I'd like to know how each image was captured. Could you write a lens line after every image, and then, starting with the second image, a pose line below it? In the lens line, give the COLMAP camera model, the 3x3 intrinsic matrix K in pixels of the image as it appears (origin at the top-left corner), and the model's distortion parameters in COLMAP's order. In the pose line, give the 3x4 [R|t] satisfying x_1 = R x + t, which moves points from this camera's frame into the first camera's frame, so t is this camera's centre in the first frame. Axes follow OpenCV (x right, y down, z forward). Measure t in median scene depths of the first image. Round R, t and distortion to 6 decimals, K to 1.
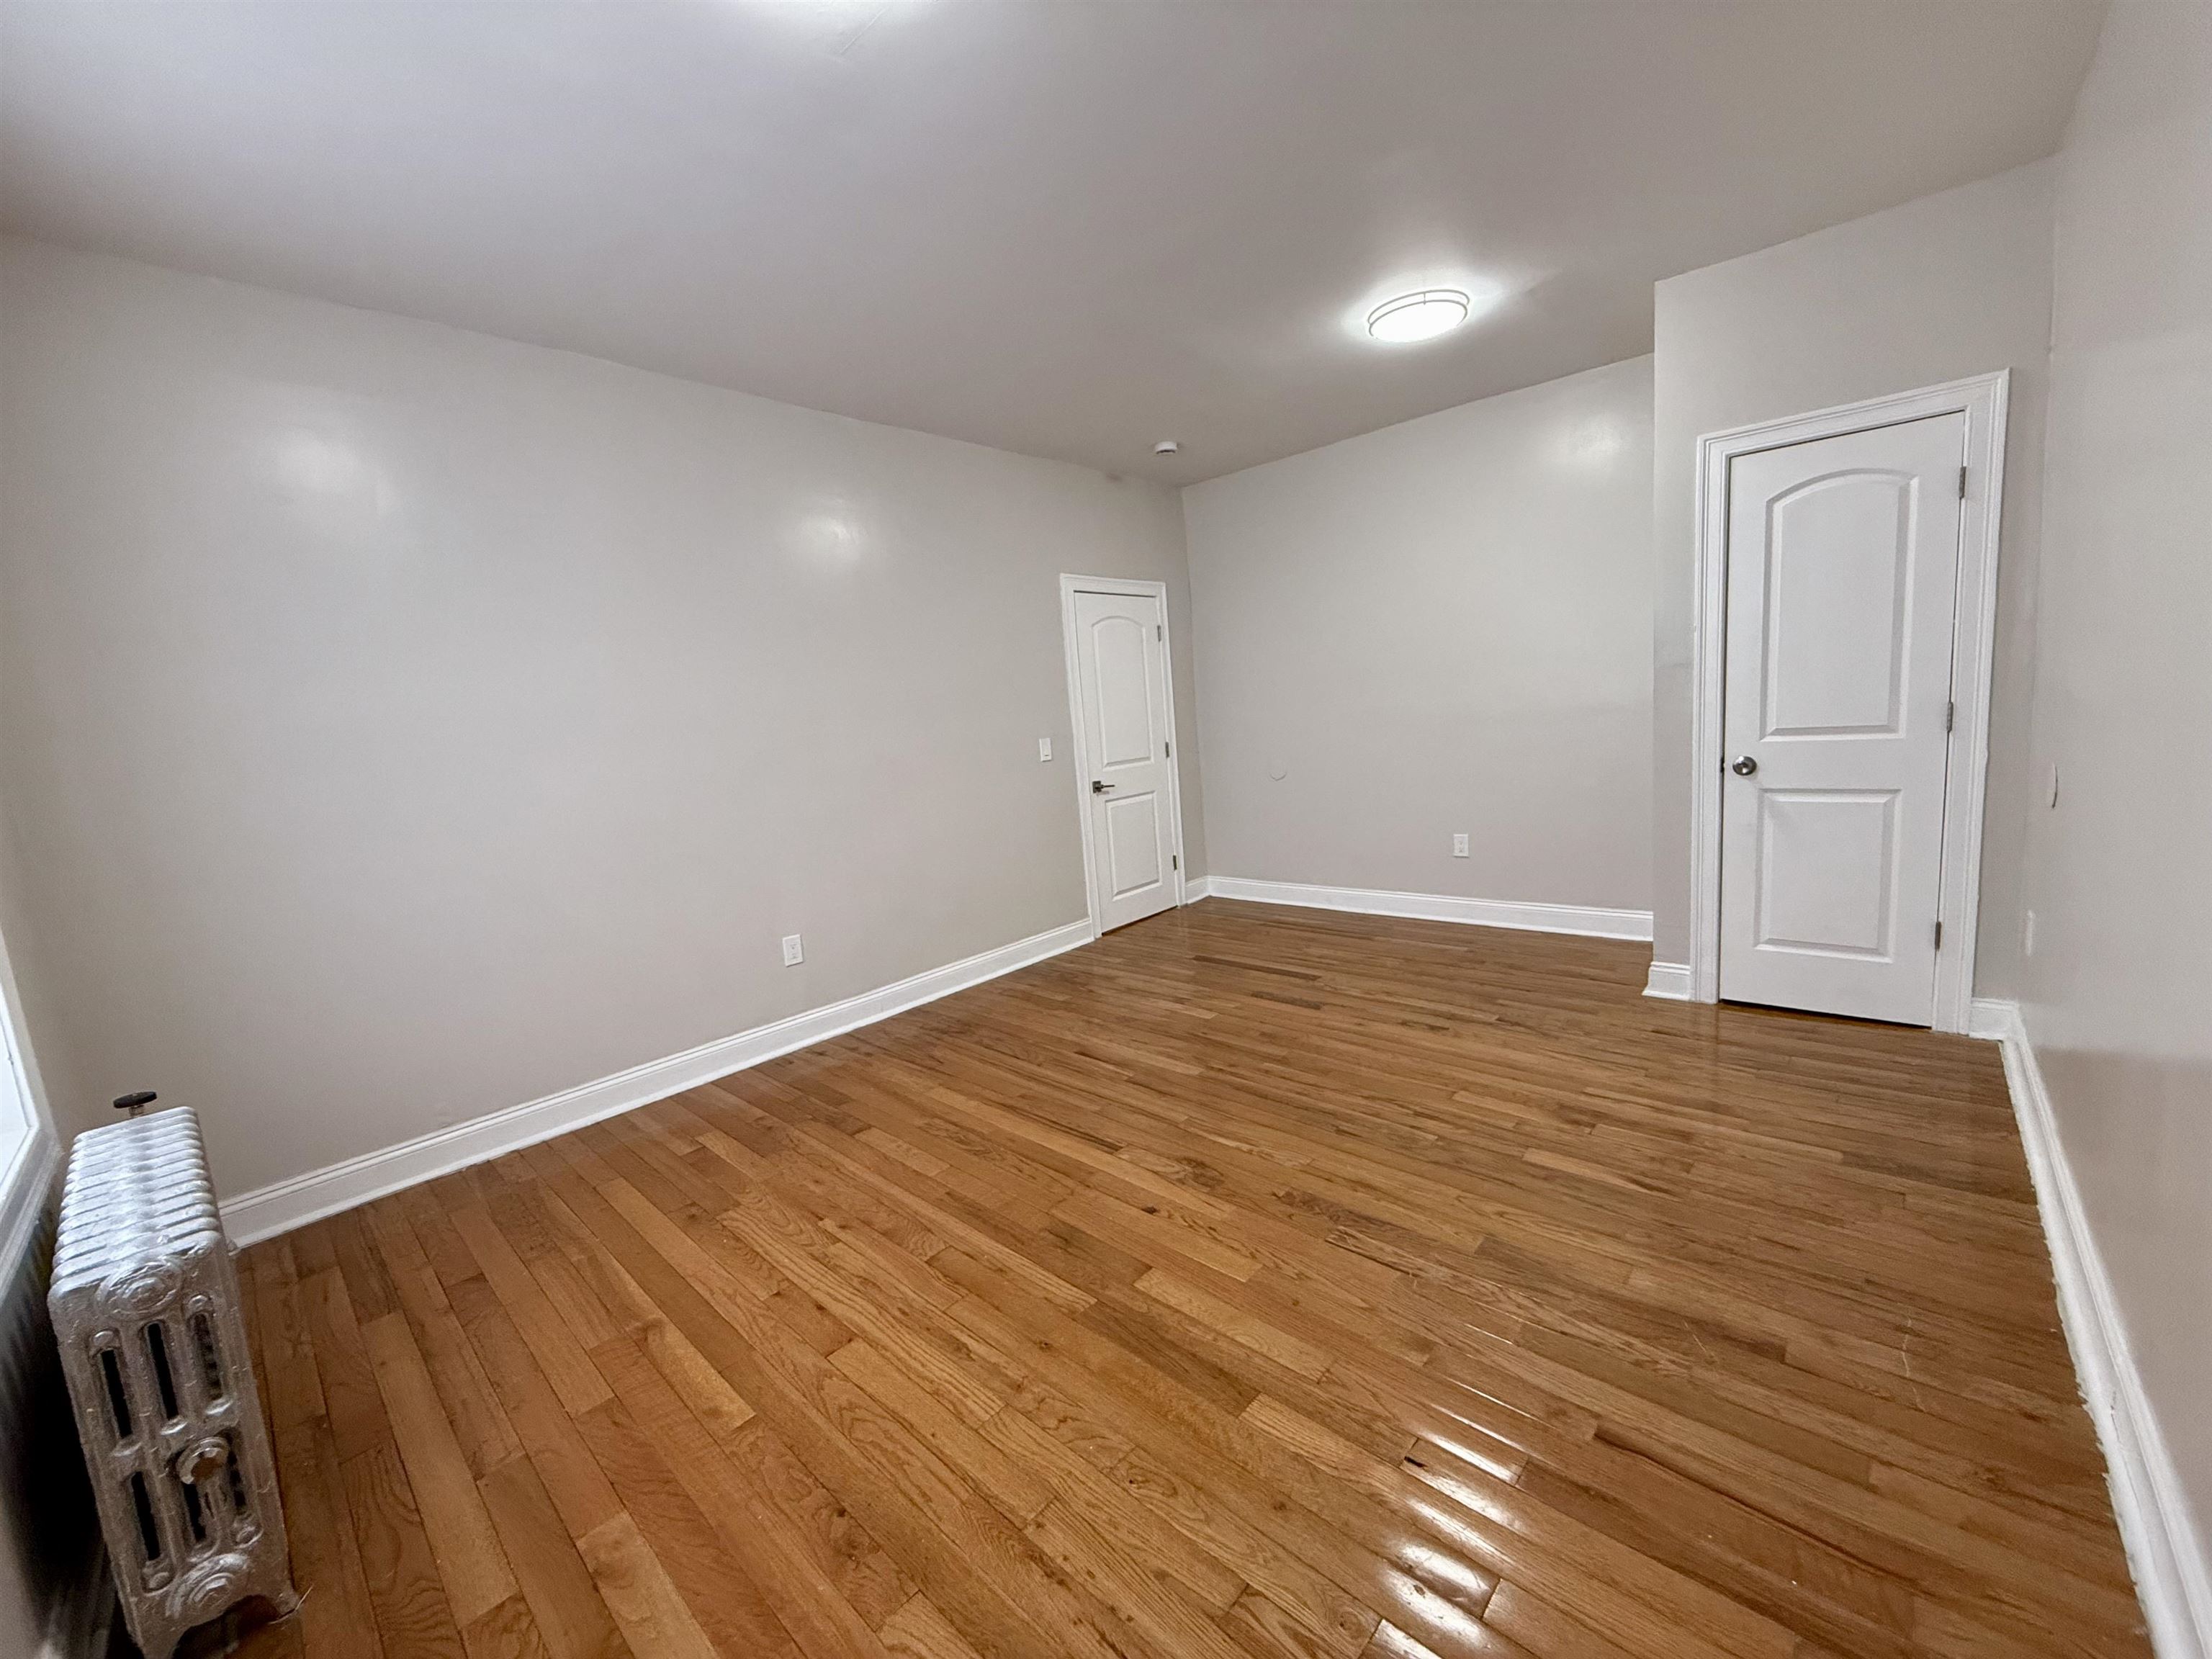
lens RADIAL K [[876.8, 0, 1100.0], [0, 876.8, 827.1], [0, 0, 1]] dist [-0.000284, -0.000111]
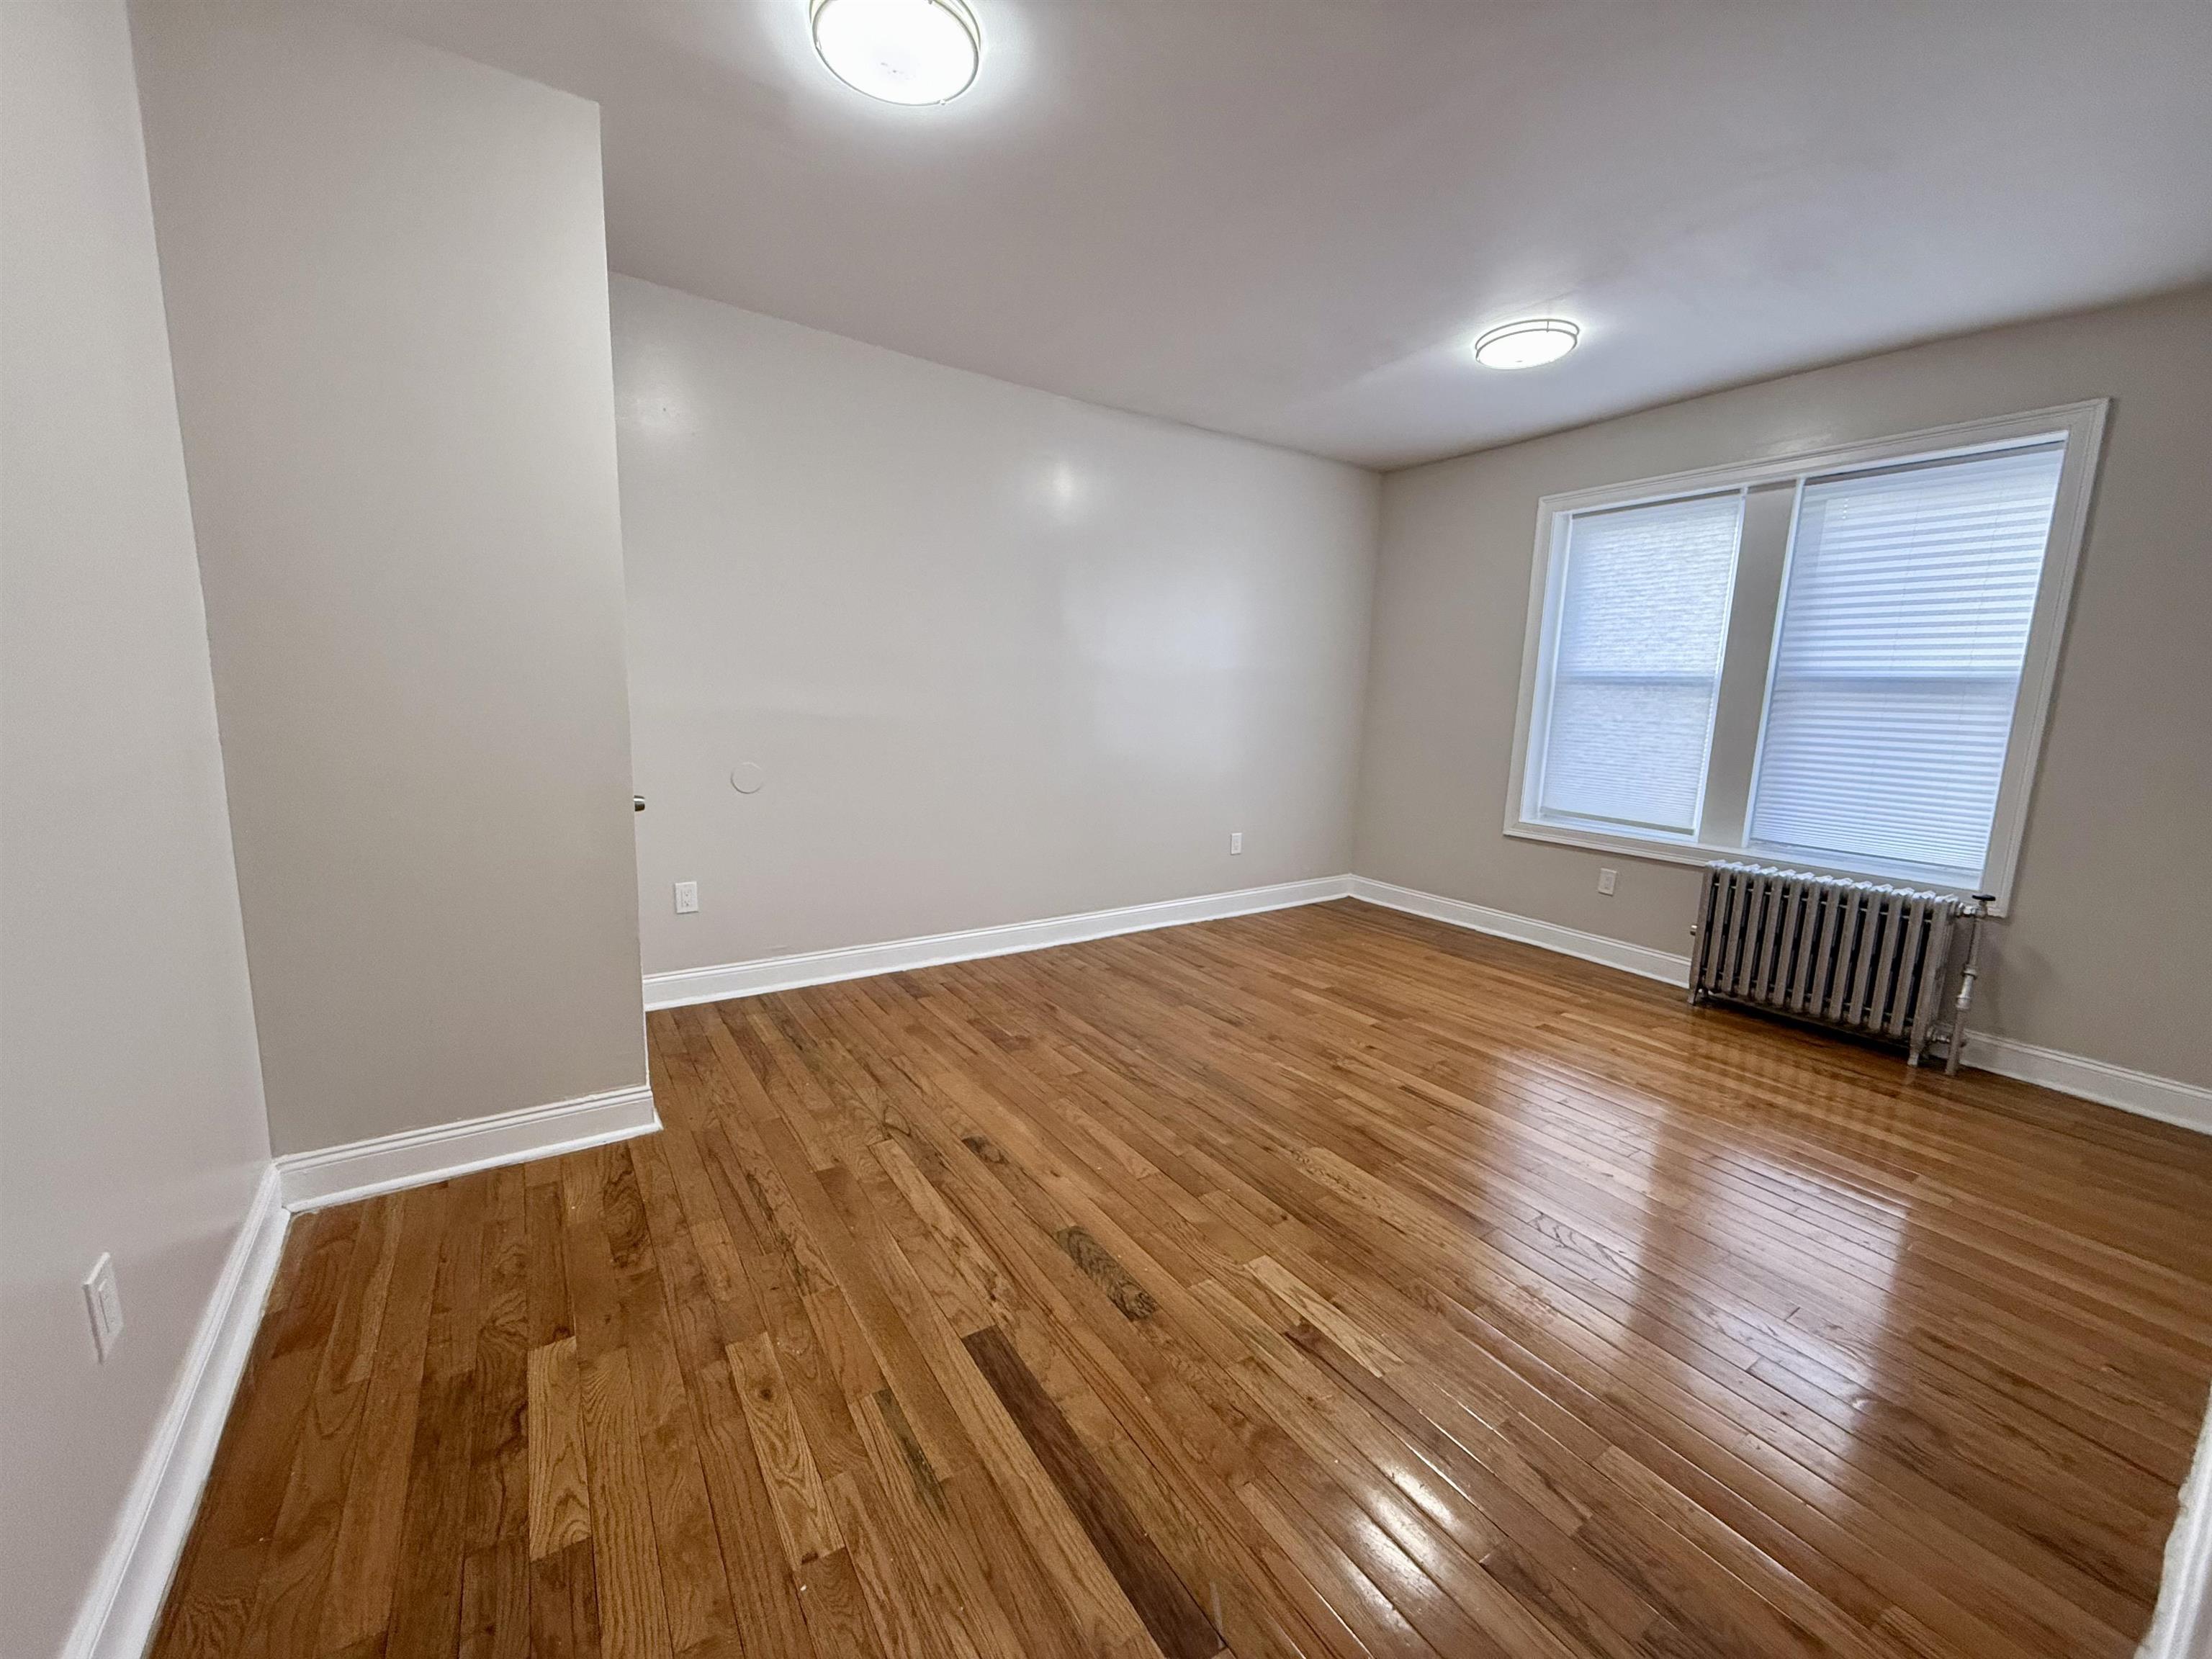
lens RADIAL K [[876.8, 0, 1100.0], [0, 876.8, 827.1], [0, 0, 1]] dist [-0.000284, -0.000111]
pose [[-0.970236, 0.008911, 0.241999, 0.108929], [0.075671, 0.960437, 0.268019, -0.253812], [-0.230037, 0.278354, -0.932525, 1.803281]]
